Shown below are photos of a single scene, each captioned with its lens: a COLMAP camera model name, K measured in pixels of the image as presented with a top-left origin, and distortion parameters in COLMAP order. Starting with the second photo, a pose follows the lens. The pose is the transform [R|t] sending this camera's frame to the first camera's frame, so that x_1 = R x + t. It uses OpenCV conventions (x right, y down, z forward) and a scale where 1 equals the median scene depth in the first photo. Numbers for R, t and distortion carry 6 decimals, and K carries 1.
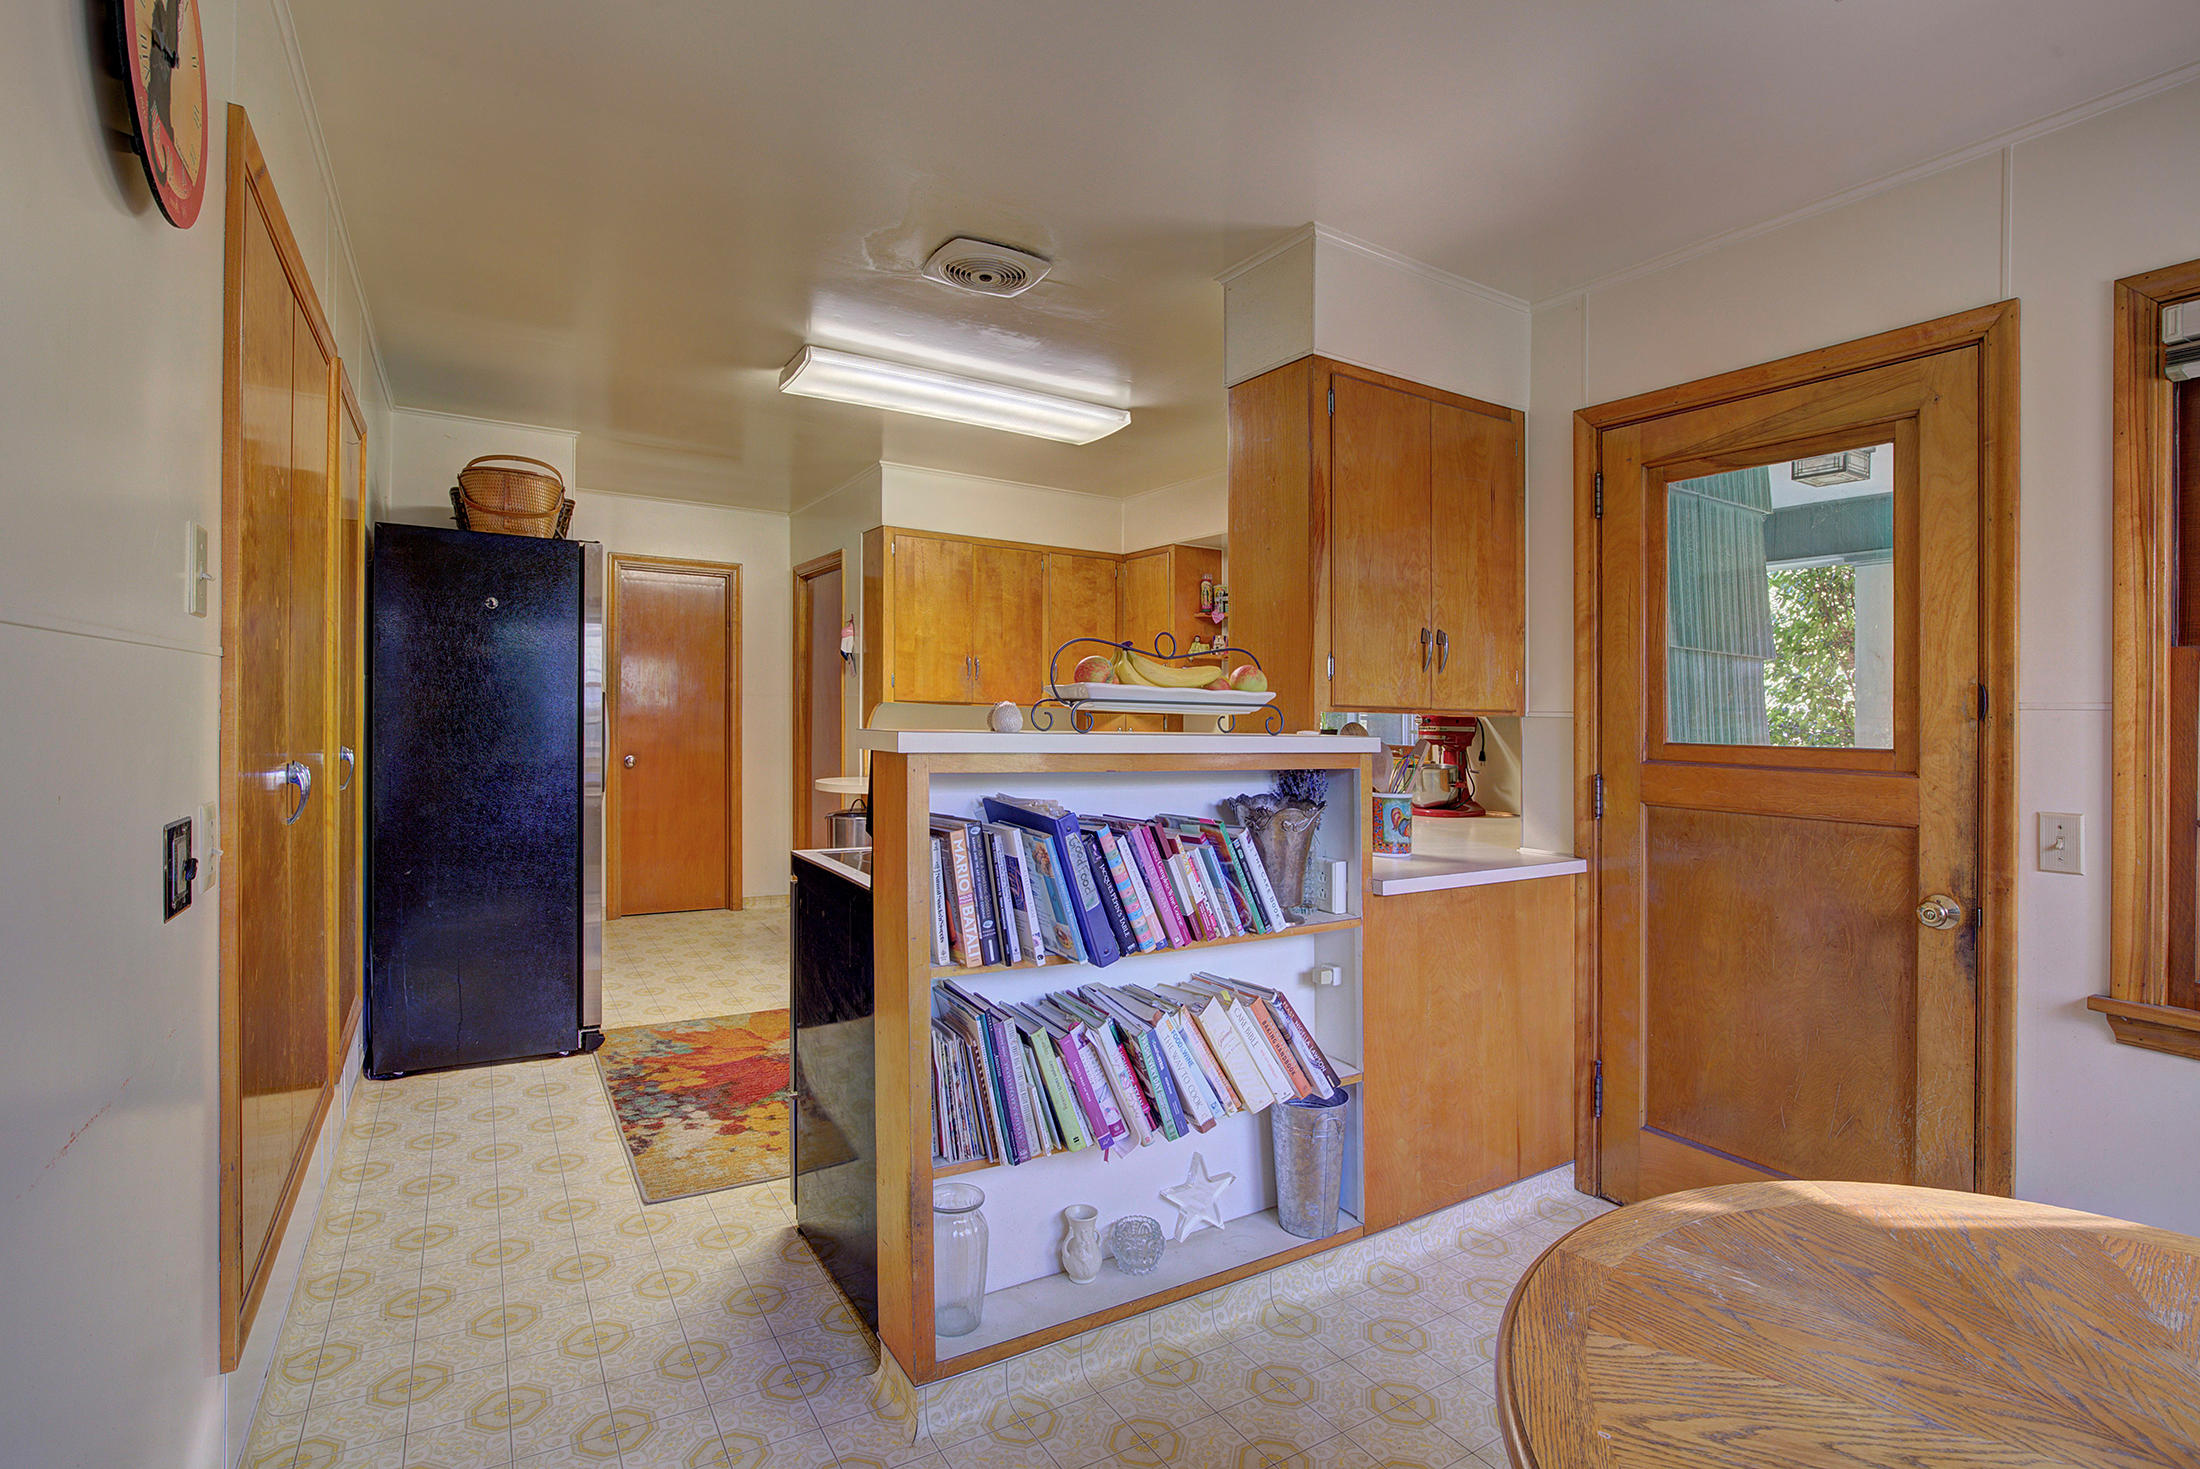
lens RADIAL K [[1007.1, 0, 1098.1], [0, 1007.1, 754.2], [0, 0, 1]] dist [-0.012808, -0.000637]
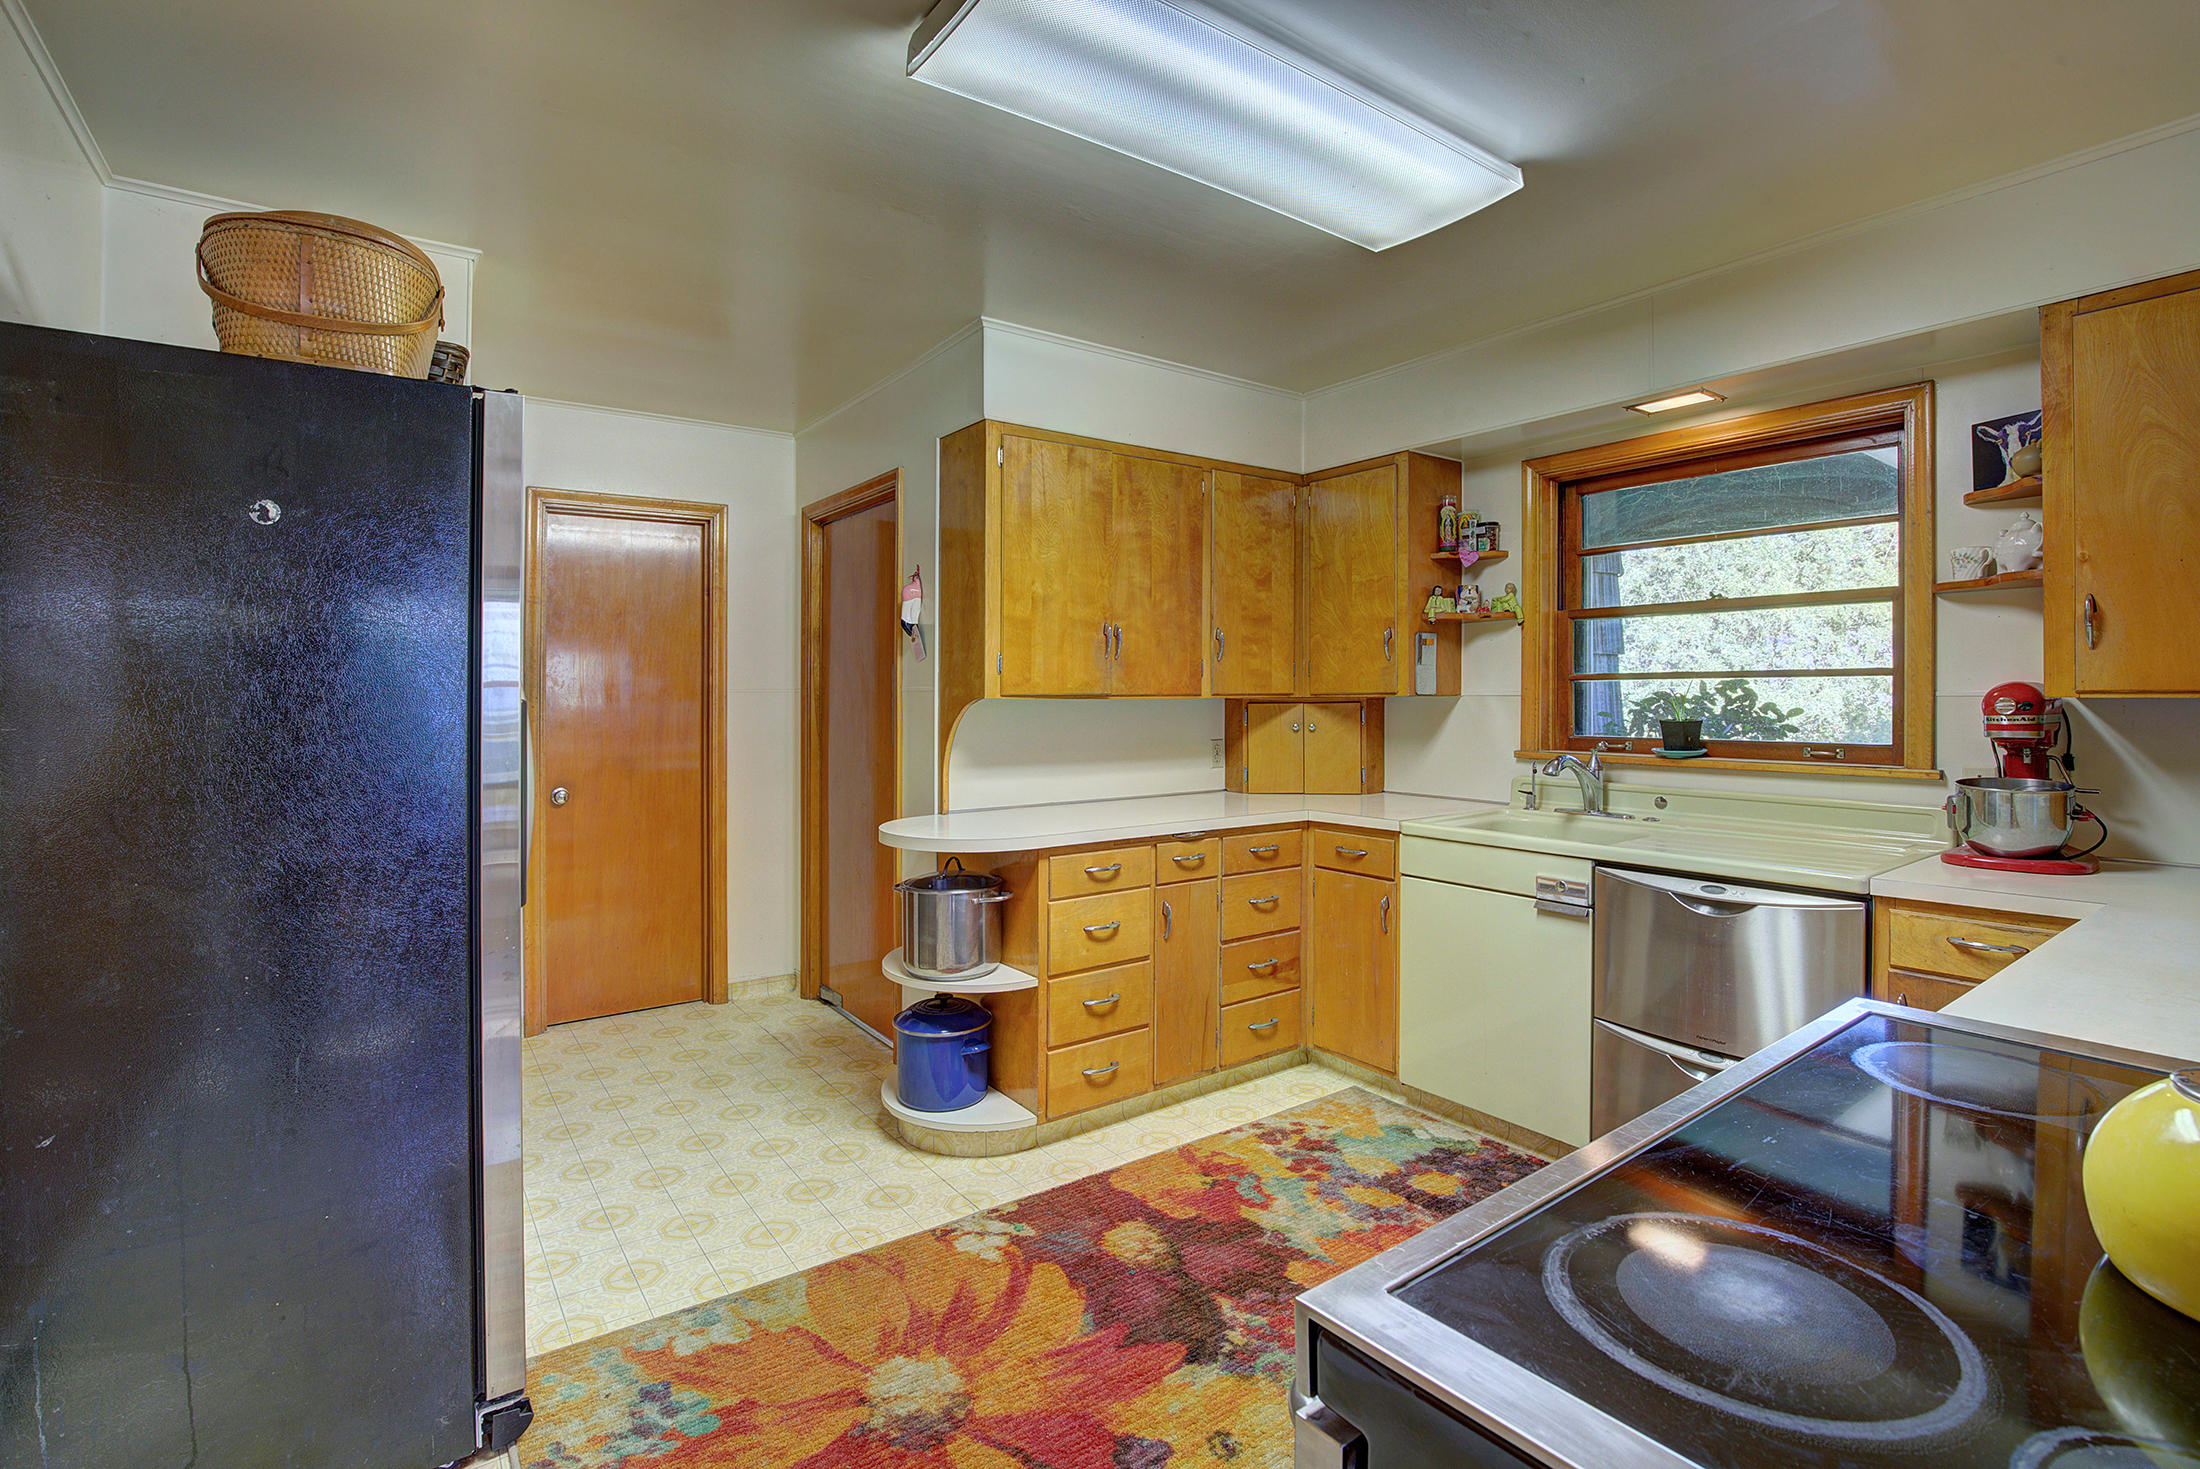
lens RADIAL K [[1007.1, 0, 1132.8], [0, 1007.1, 672.0], [0, 0, 1]] dist [-0.012808, -0.000637]
pose [[0.994741, -0.031395, 0.097492, -0.175162], [0.037476, 0.997423, -0.061182, -0.024809], [-0.095320, 0.064514, 0.993354, 0.346951]]
